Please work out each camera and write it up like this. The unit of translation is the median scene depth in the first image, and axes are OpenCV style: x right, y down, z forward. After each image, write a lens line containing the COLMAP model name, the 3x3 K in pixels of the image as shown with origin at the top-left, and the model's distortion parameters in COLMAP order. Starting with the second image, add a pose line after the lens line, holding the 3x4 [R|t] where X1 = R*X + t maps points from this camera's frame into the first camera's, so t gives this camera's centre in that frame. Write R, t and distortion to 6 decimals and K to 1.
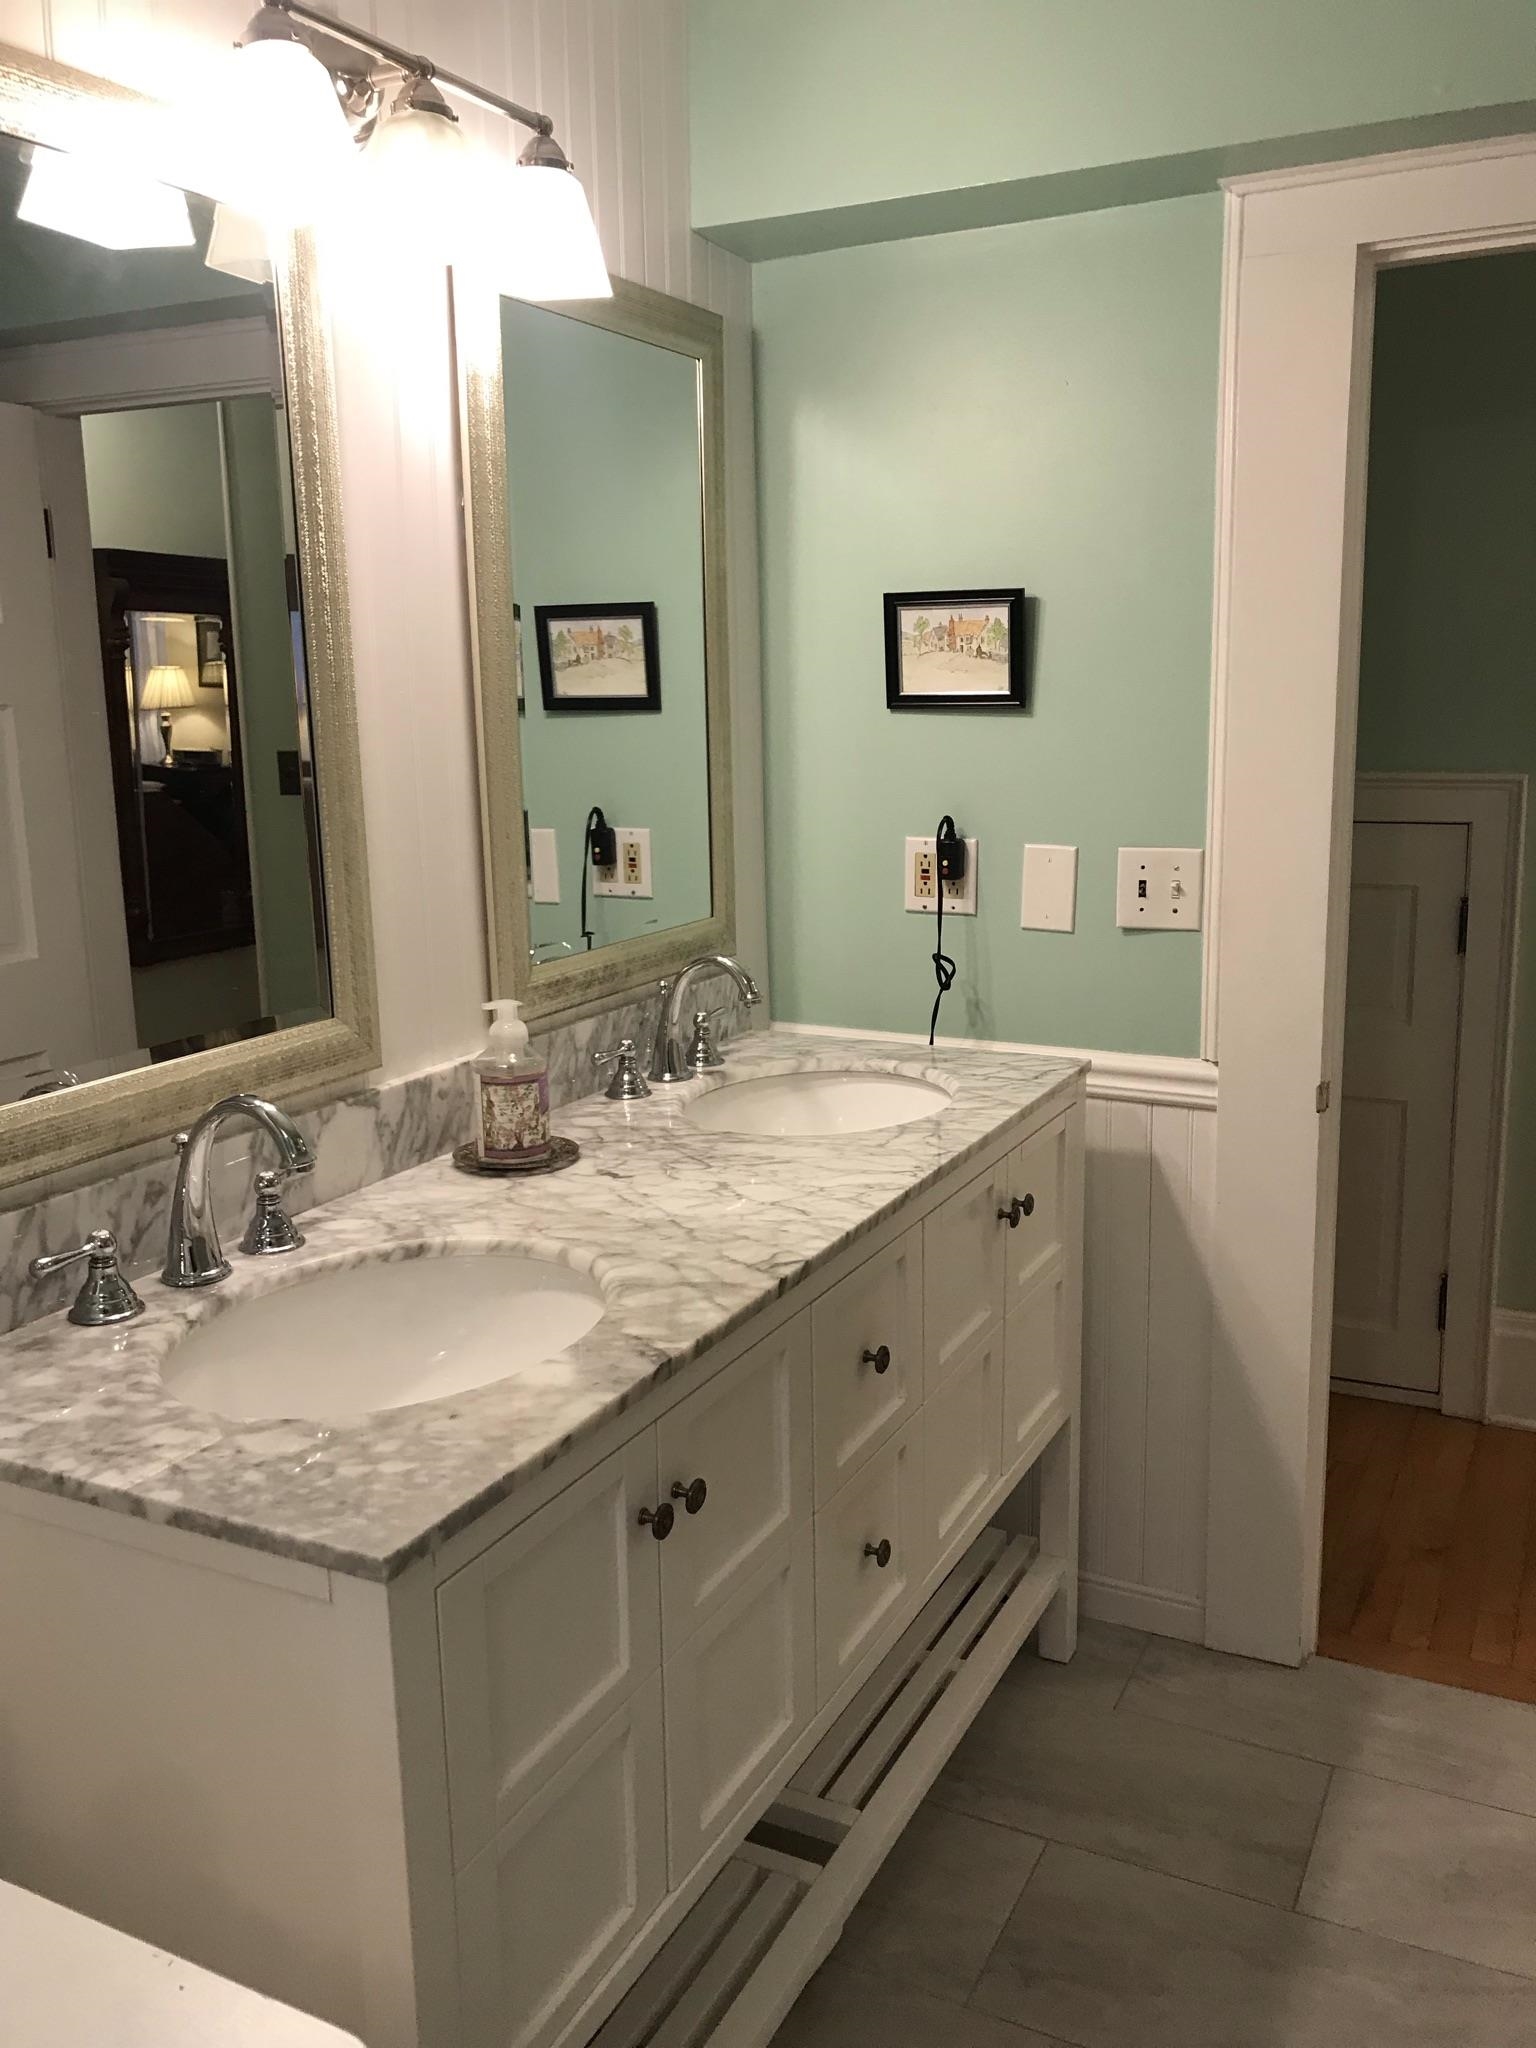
lens RADIAL K [[1683.0, 0, 779.1], [0, 1683.0, 1029.4], [0, 0, 1]] dist [0.036283, -0.051752]
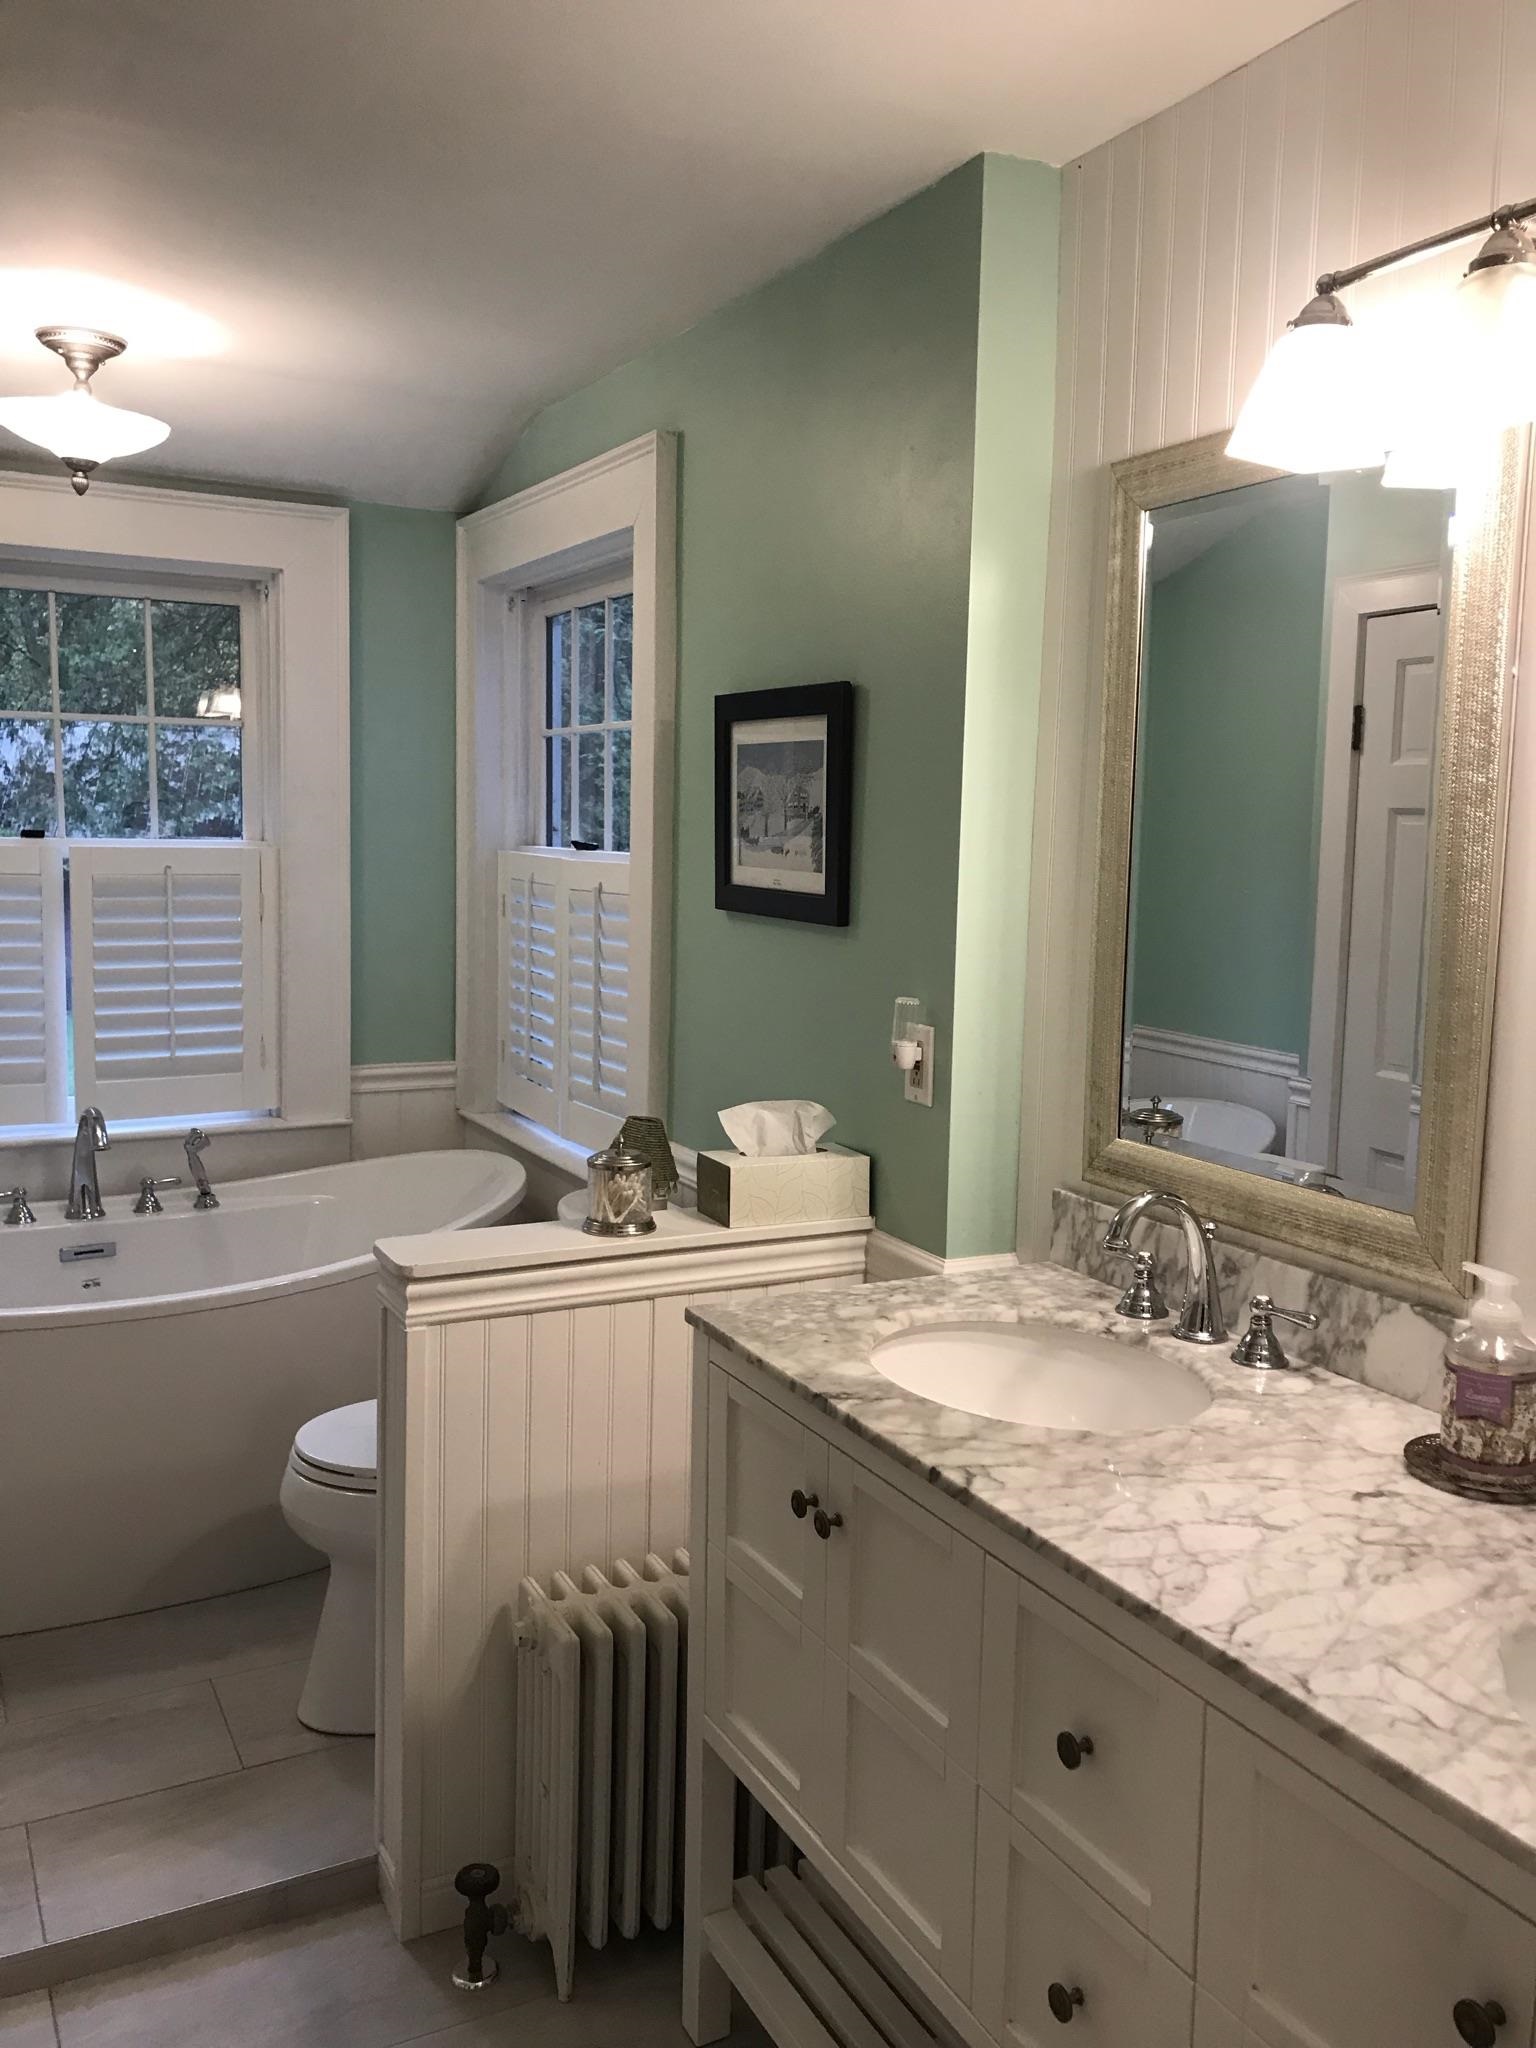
lens RADIAL K [[1683.0, 0, 775.8], [0, 1683.0, 1017.0], [0, 0, 1]] dist [0.036283, -0.051752]
pose [[-0.590162, 0.093930, -0.801802, 0.751228], [-0.173059, 0.955398, 0.239302, -0.297019], [0.788518, 0.279986, -0.547584, 1.262104]]
